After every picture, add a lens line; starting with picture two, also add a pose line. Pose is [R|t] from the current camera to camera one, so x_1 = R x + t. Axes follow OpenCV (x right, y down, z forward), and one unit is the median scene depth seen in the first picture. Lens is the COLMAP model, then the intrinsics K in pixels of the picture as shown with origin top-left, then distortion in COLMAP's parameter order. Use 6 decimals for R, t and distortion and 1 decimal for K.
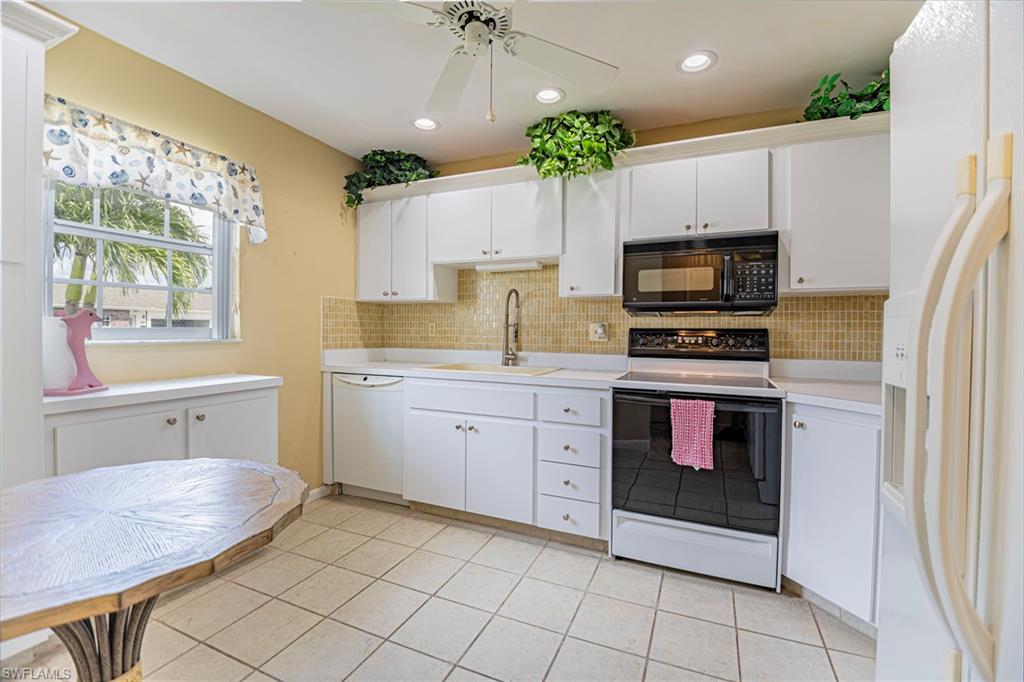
lens RADIAL K [[427.5, 0, 515.8], [0, 427.5, 331.0], [0, 0, 1]] dist [-0.022875, -0.000380]
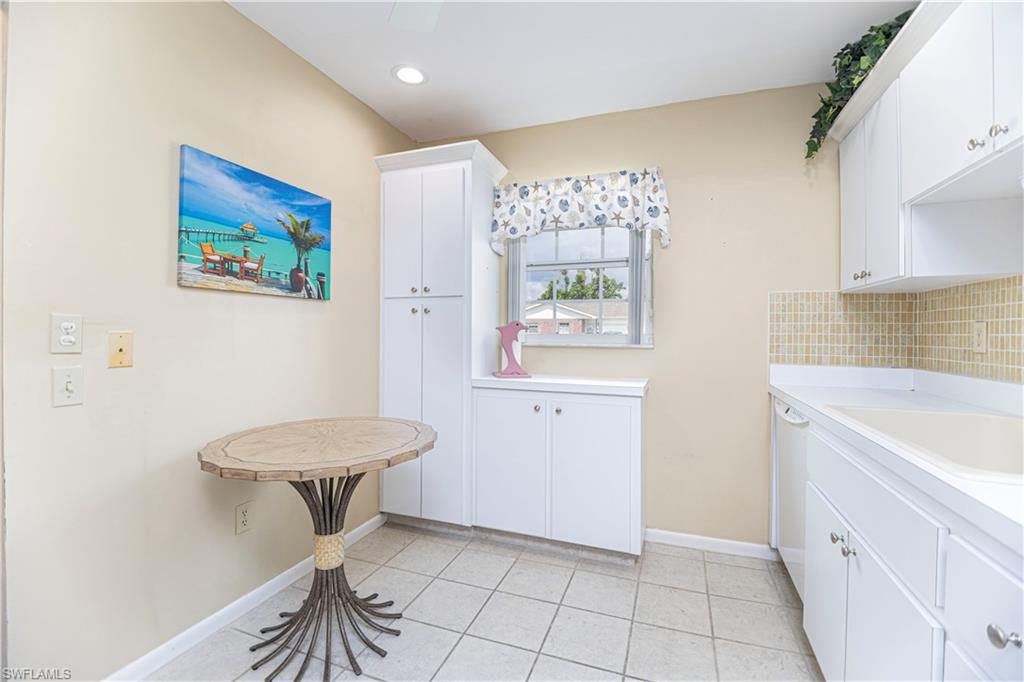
lens RADIAL K [[427.5, 0, 530.0], [0, 427.5, 333.3], [0, 0, 1]] dist [-0.022875, -0.000380]
pose [[0.072349, -0.009249, -0.997336, 0.347181], [-0.011116, 0.999887, -0.010079, 0.004530], [0.997317, 0.011816, 0.072238, 0.692417]]
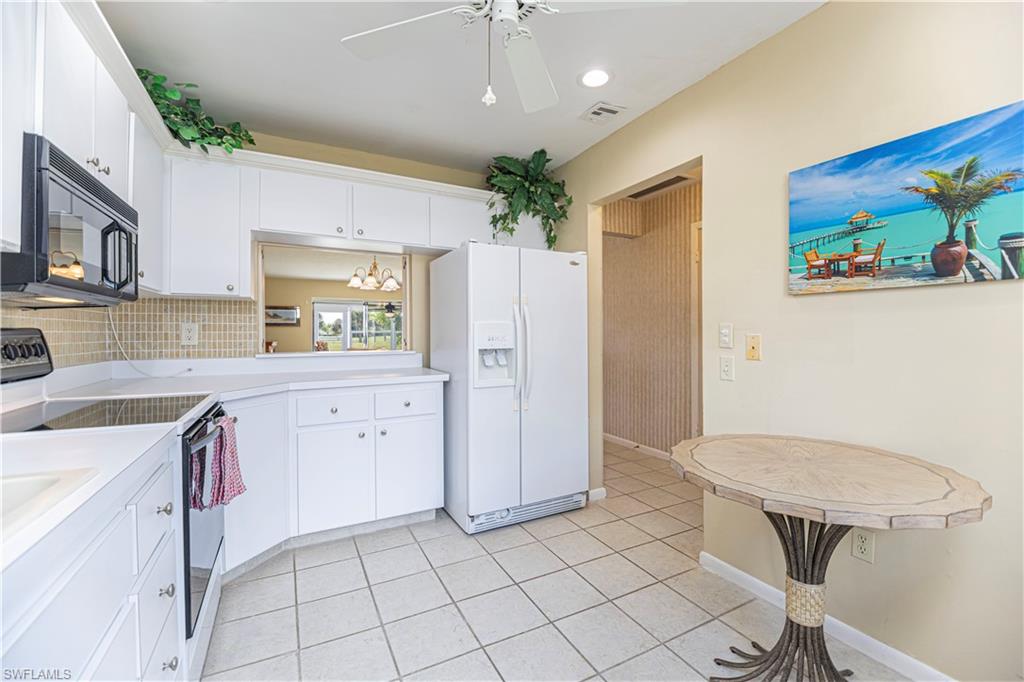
lens RADIAL K [[427.5, 0, 510.9], [0, 427.5, 334.8], [0, 0, 1]] dist [-0.022875, -0.000380]
pose [[-0.778009, -0.010869, 0.628159, -0.492663], [-0.001347, 0.999877, 0.015633, -0.010343], [-0.628252, 0.011317, -0.777928, 1.144709]]
